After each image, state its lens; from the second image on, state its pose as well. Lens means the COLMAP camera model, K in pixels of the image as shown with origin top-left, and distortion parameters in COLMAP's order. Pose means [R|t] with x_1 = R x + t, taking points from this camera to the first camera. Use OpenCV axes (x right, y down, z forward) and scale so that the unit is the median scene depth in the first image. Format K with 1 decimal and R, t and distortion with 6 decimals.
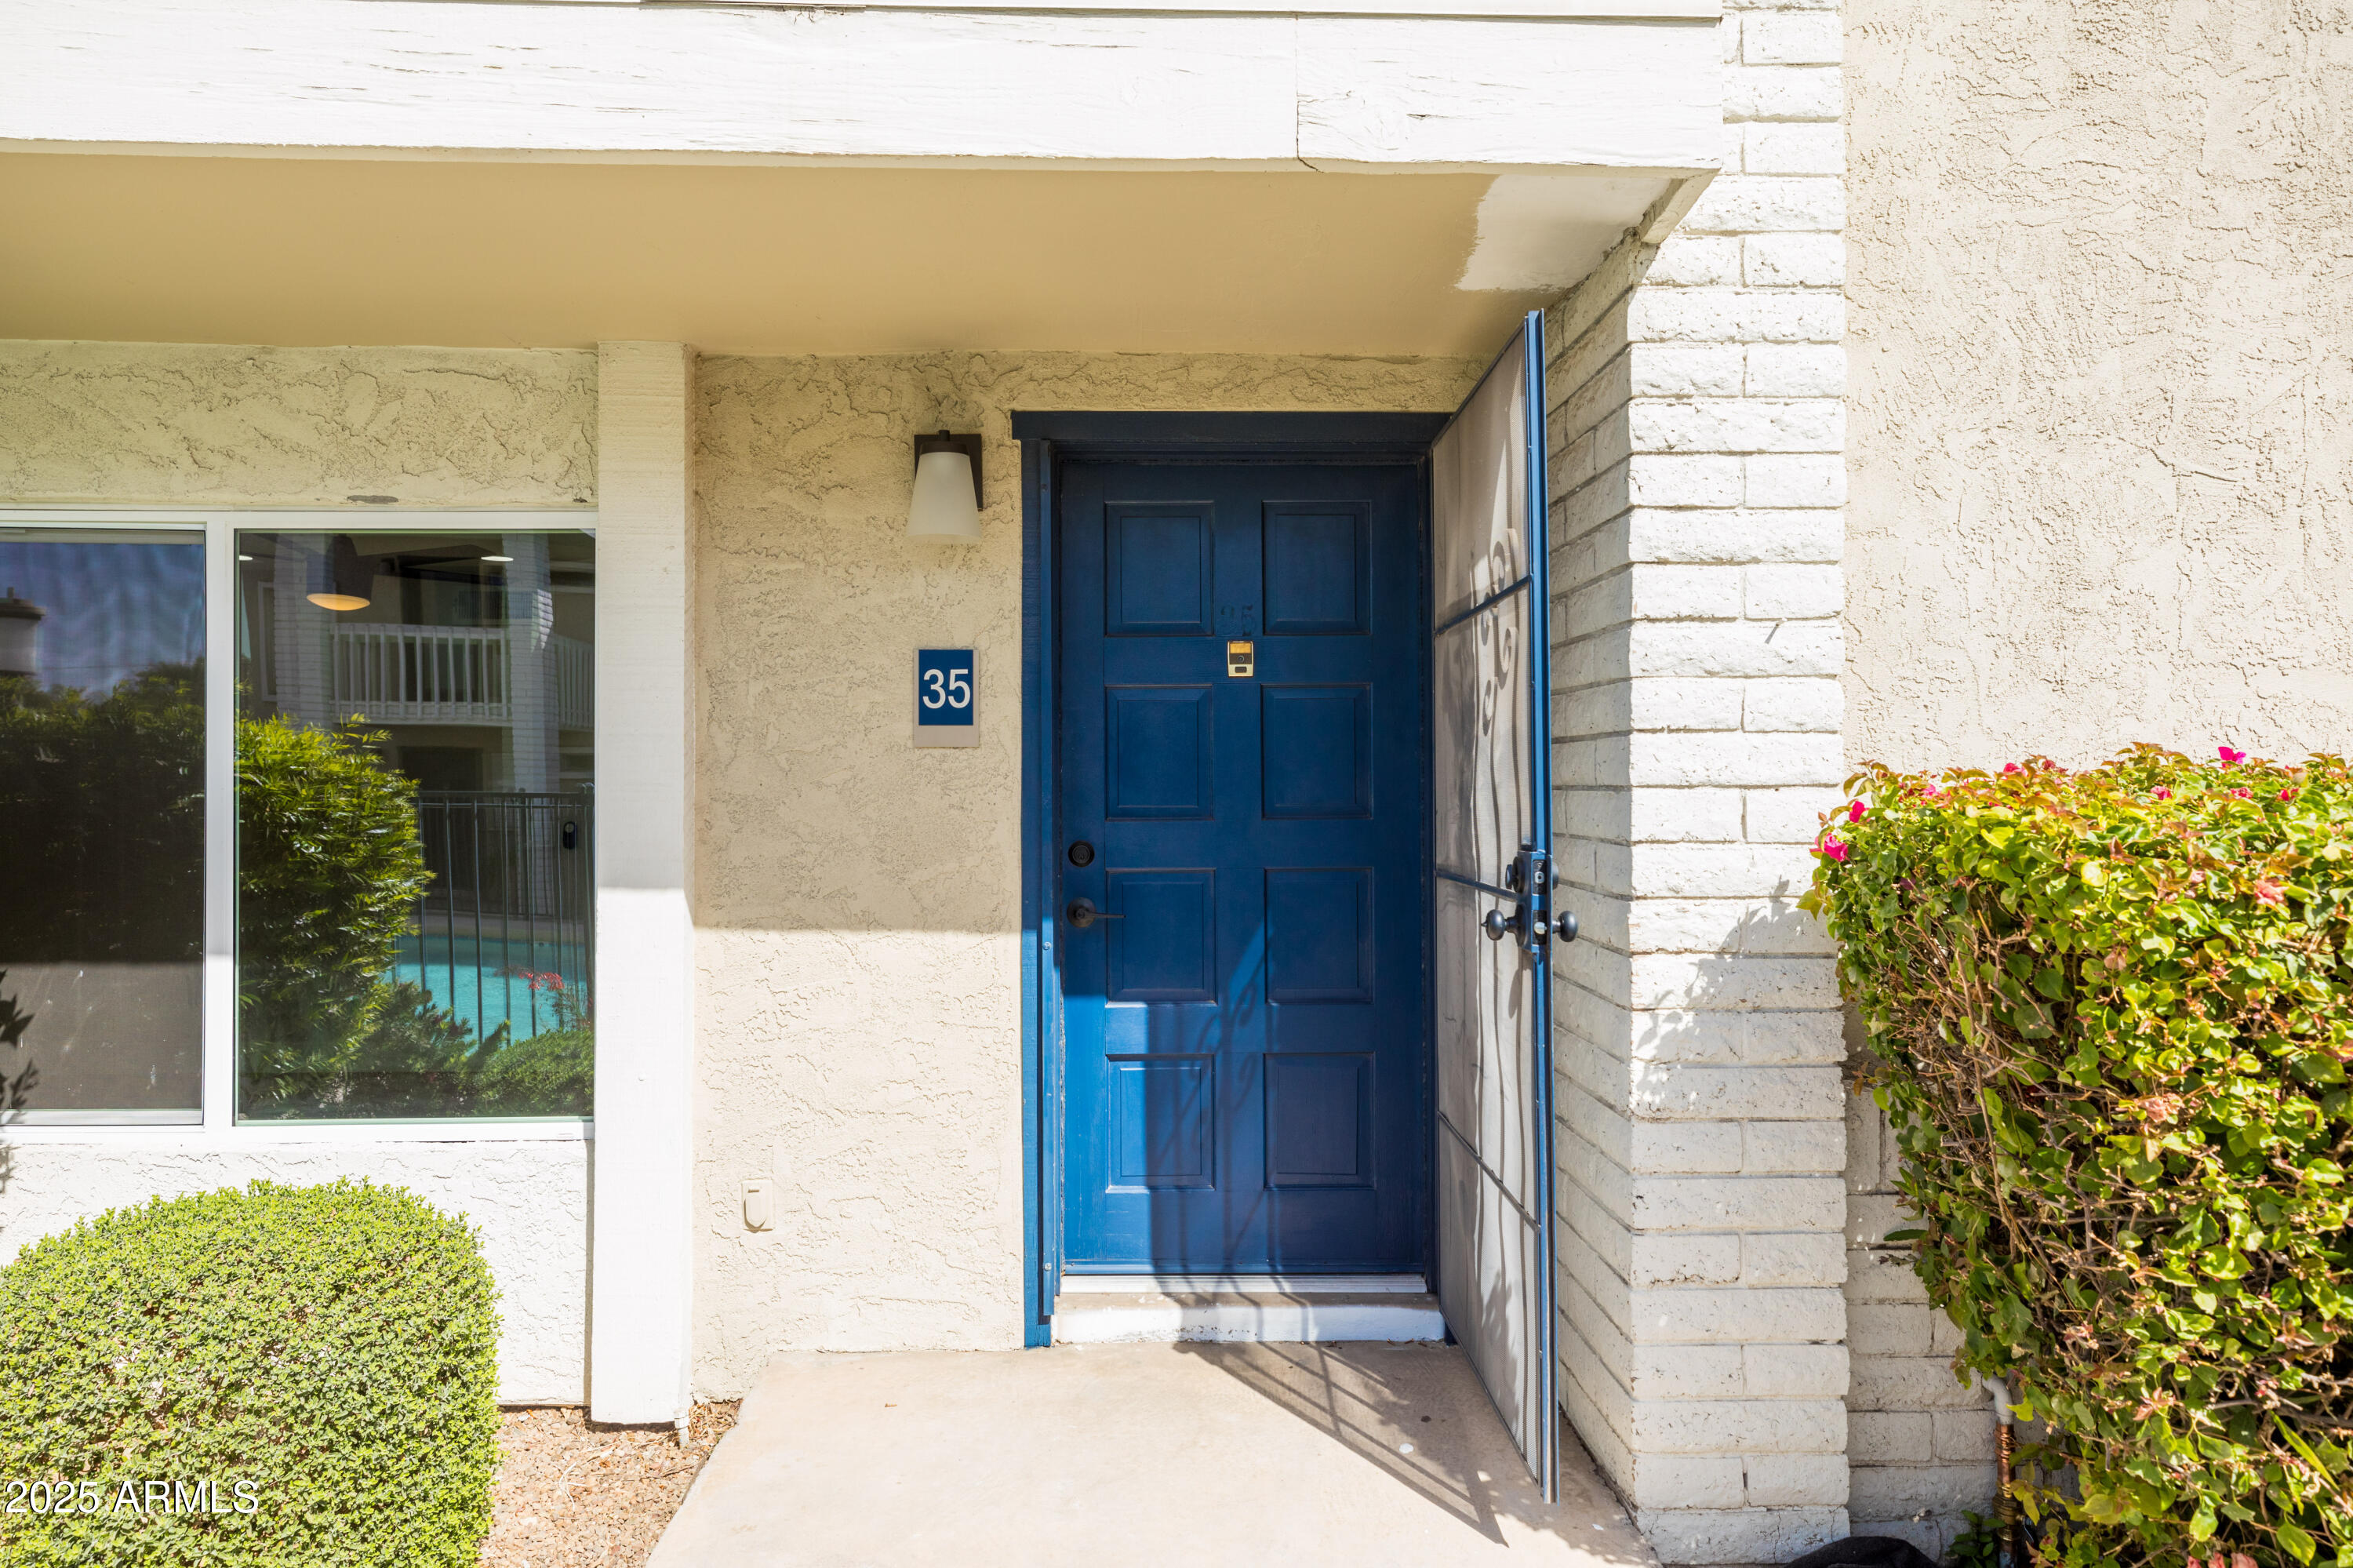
lens RADIAL K [[1435.2, 0, 1176.5], [0, 1435.2, 784.0], [0, 0, 1]] dist [0.002444, 0.001648]
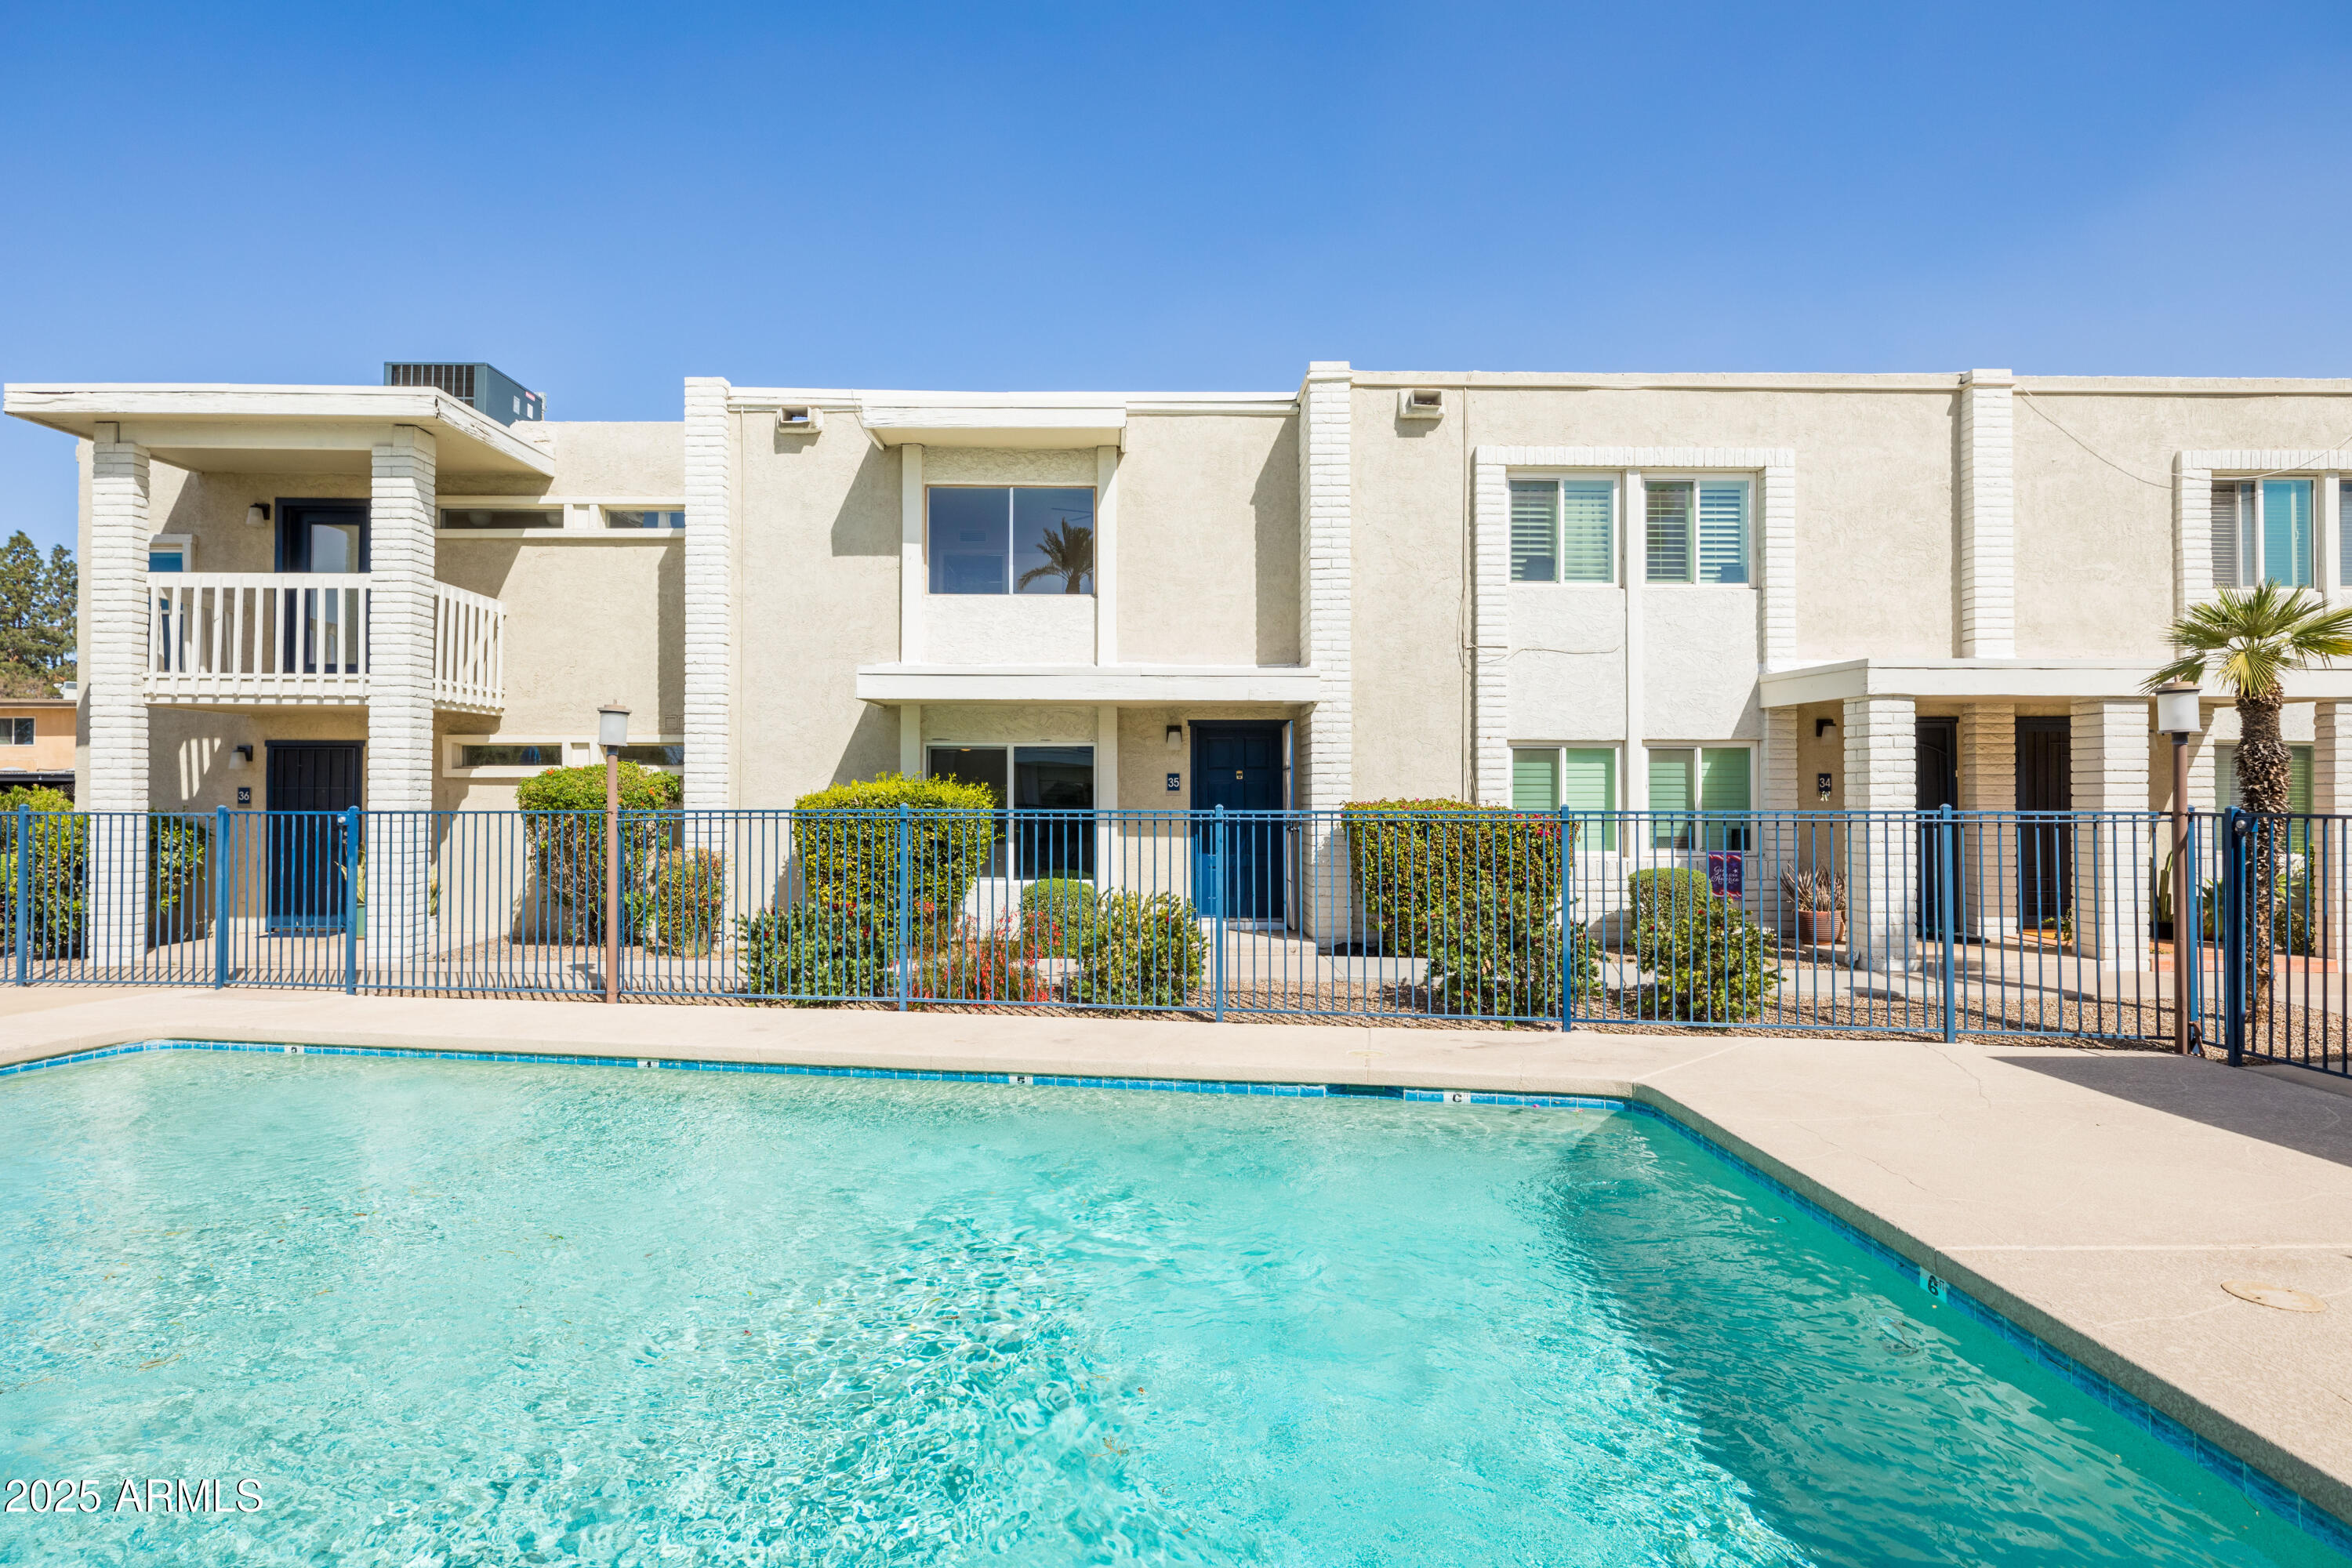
lens RADIAL K [[1255.8, 0, 1182.9], [0, 1255.8, 777.9], [0, 0, 1]] dist [-0.000426, -0.000997]
pose [[1.000000, 0.000339, -0.000803, -0.129392], [-0.000356, 0.999779, -0.021041, 0.001392], [0.000795, 0.021041, 0.999778, -2.930450]]
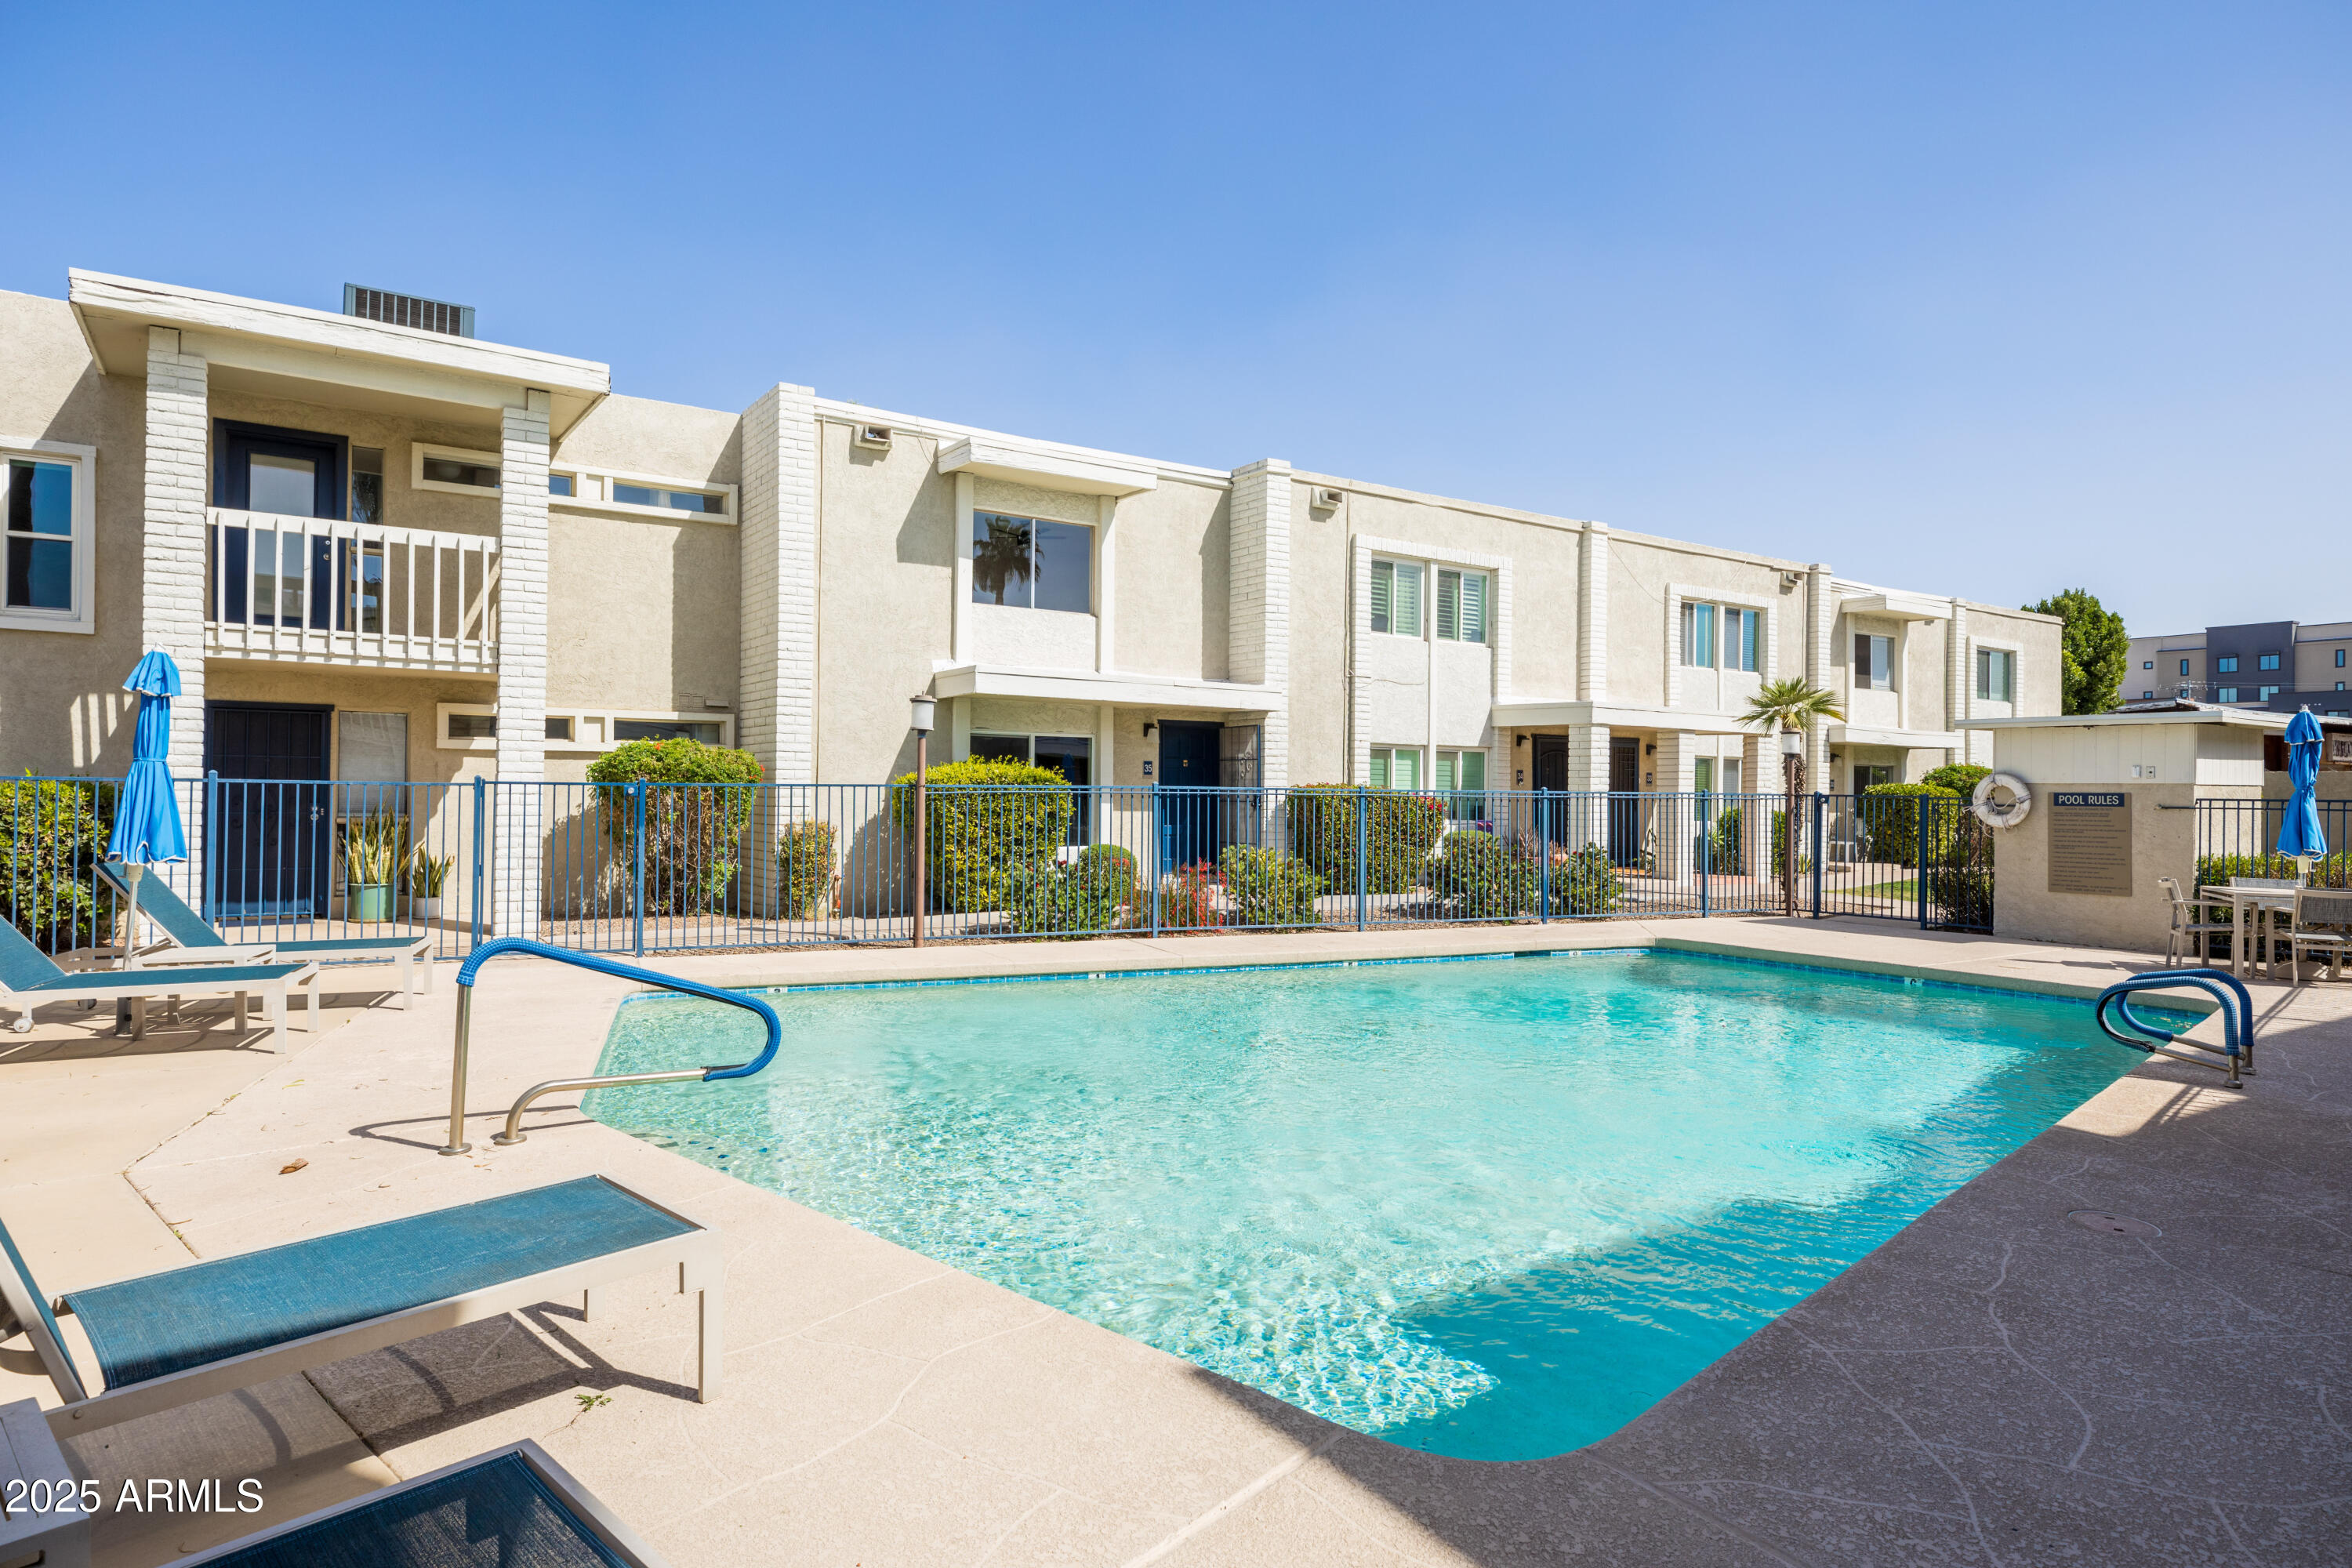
lens RADIAL K [[1321.6, 0, 1176.0], [0, 1321.6, 784.0], [0, 0, 1]] dist [0.004798, -0.000231]
pose [[0.840105, 0.012109, 0.542288, -2.918833], [-0.008148, 0.999920, -0.009706, 0.045471], [-0.542362, 0.003735, 0.840137, -3.464947]]
